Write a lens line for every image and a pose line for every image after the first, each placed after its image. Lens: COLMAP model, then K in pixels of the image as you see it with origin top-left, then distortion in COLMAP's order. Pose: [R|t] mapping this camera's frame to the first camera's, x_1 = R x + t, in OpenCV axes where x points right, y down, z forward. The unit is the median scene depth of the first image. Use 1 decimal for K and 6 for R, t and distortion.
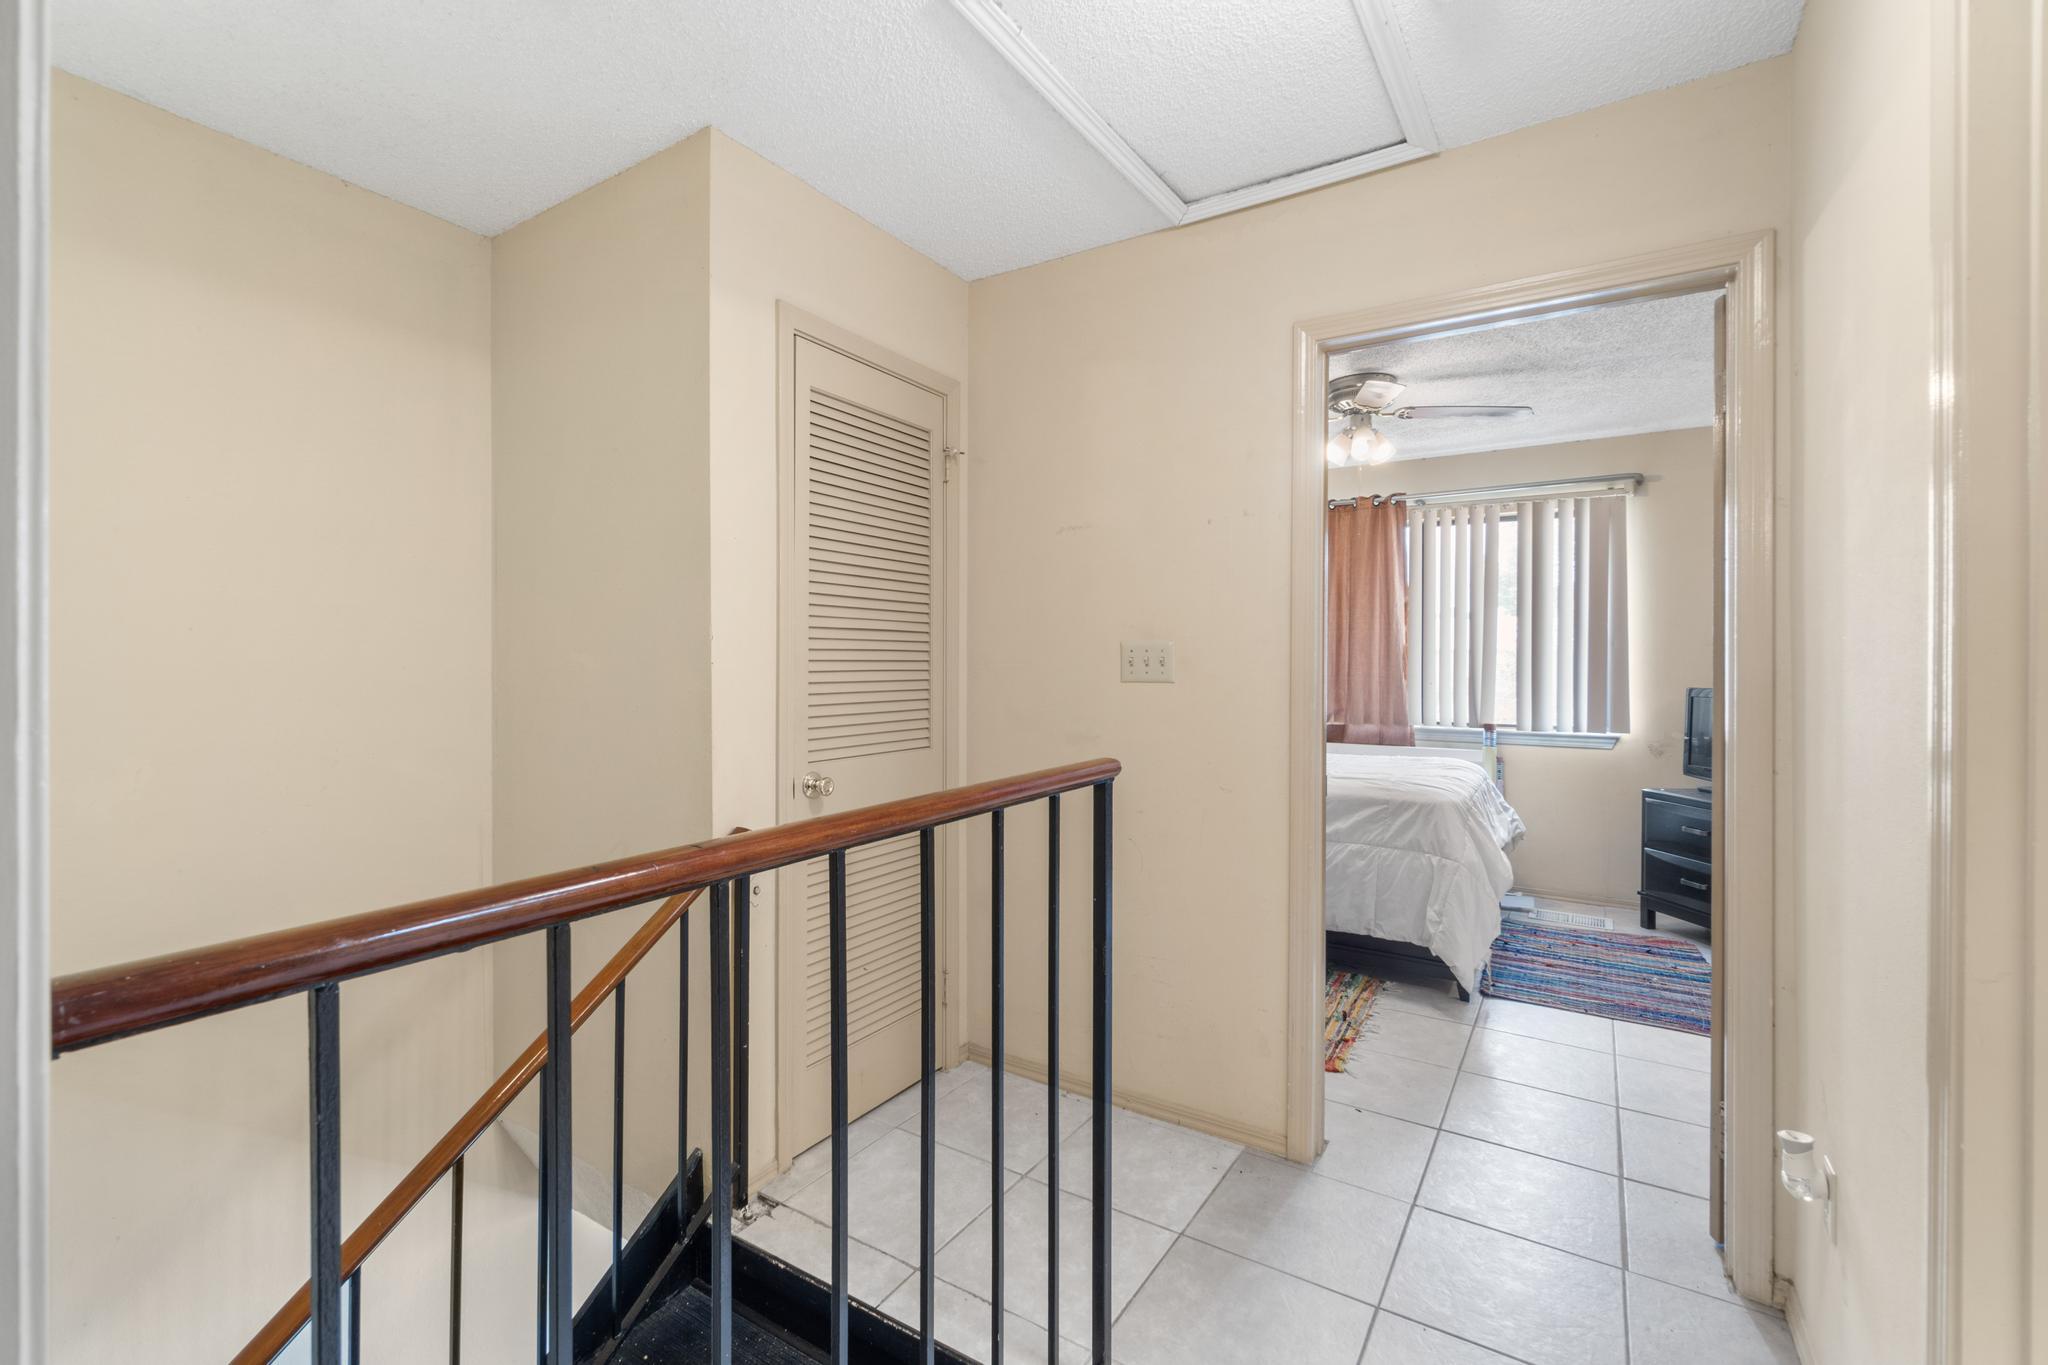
lens RADIAL K [[886.2, 0, 1024.0], [0, 886.2, 682.5], [0, 0, 1]] dist [-0.000813, -0.000100]
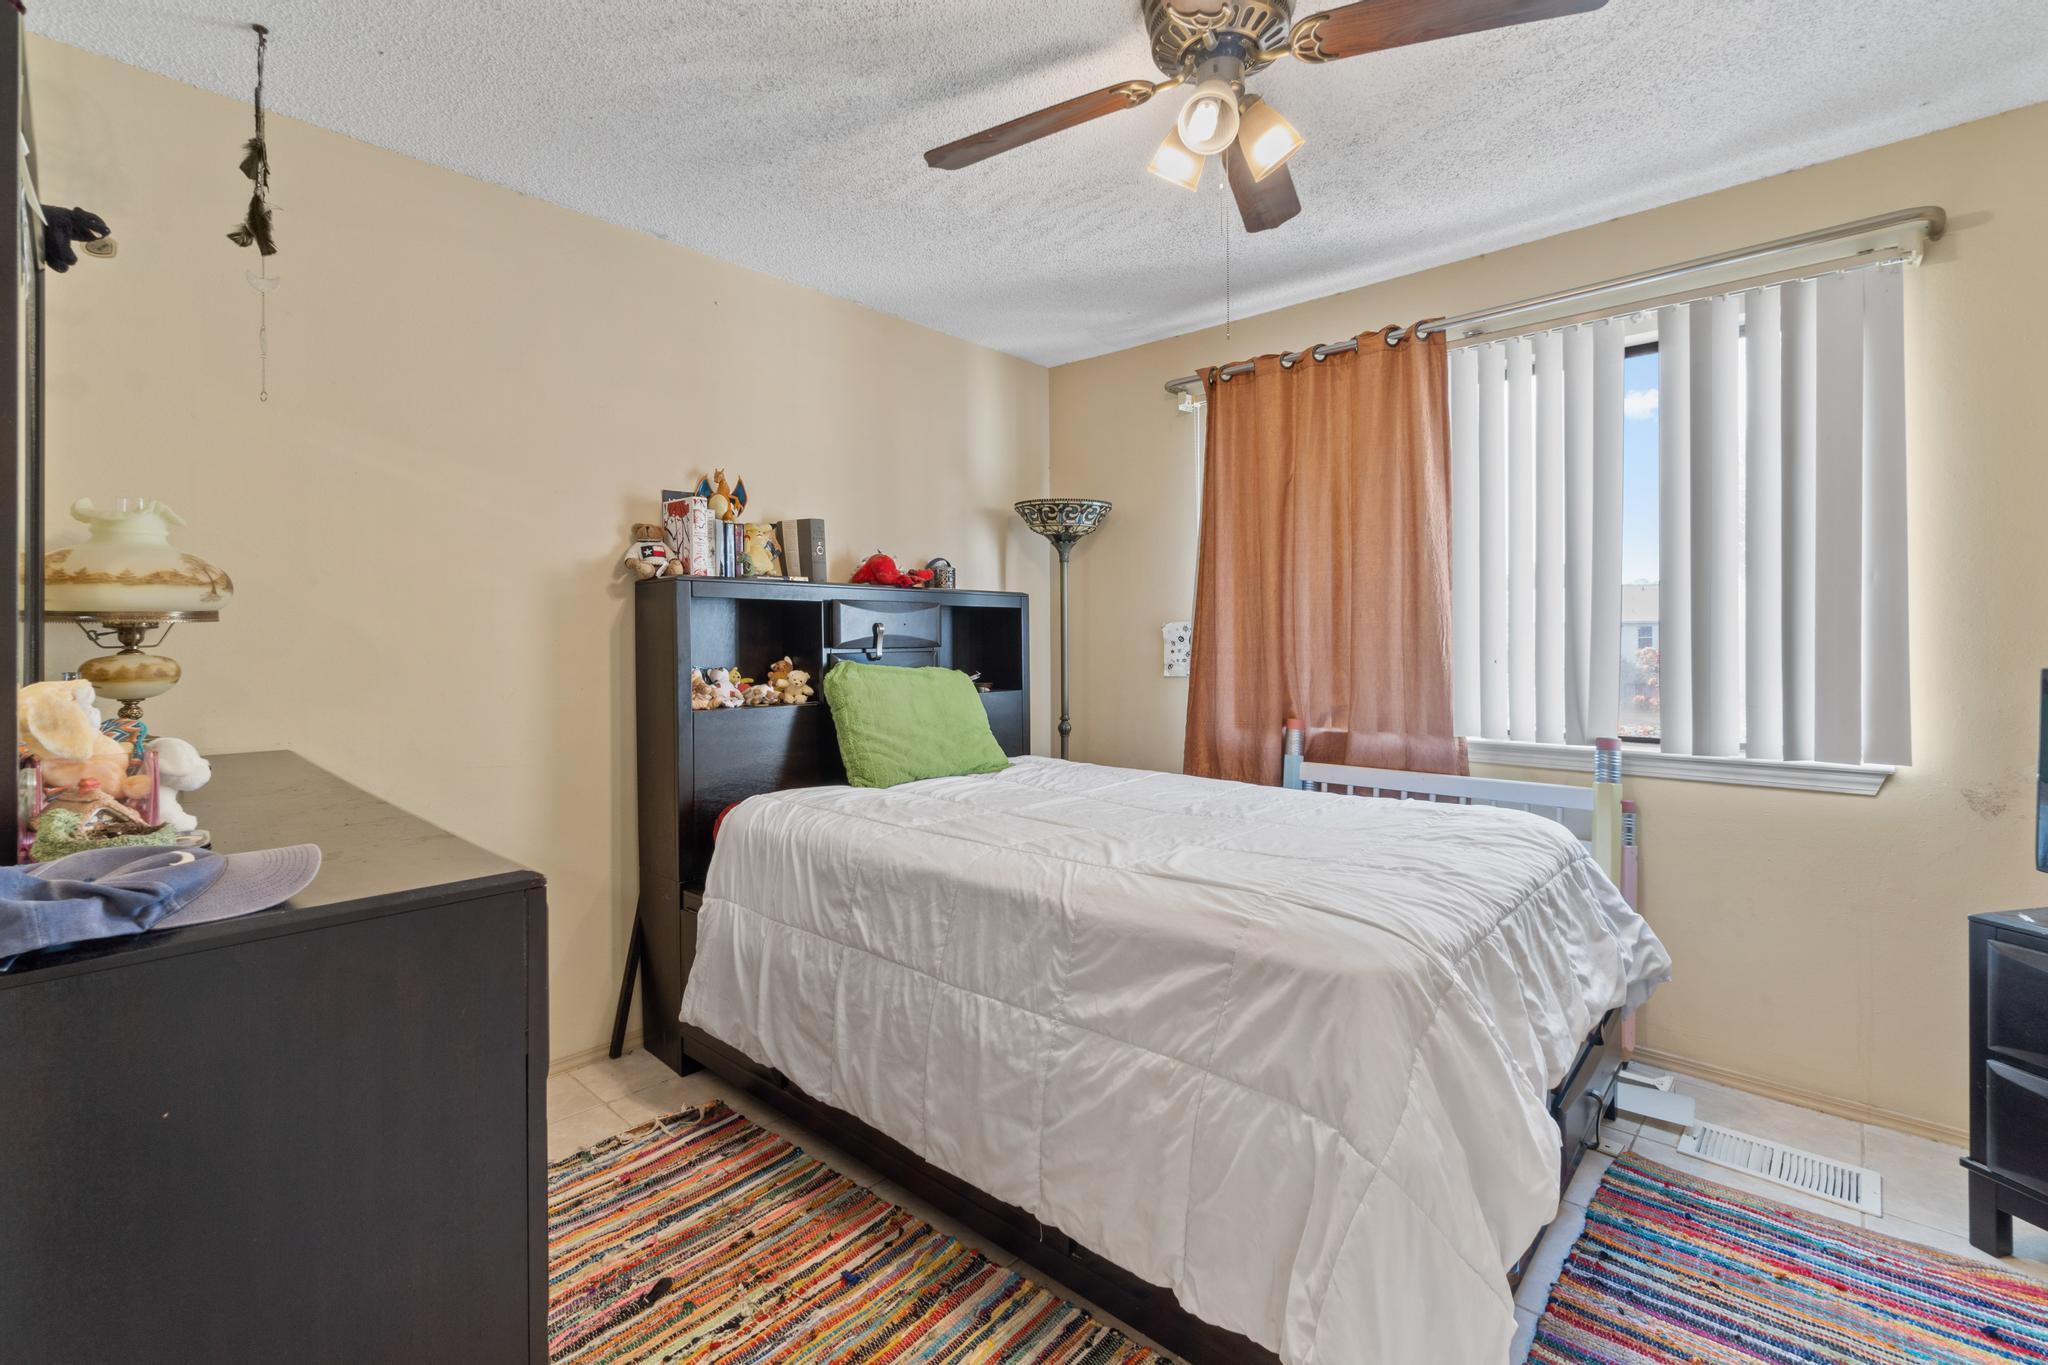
lens RADIAL K [[924.0, 0, 1030.3], [0, 924.0, 647.1], [0, 0, 1]] dist [-0.017207, 0.018053]
pose [[0.986910, -0.003009, -0.161243, 0.286449], [0.000579, 0.999886, -0.015113, 0.000993], [0.161270, 0.014822, 0.986799, 0.421183]]
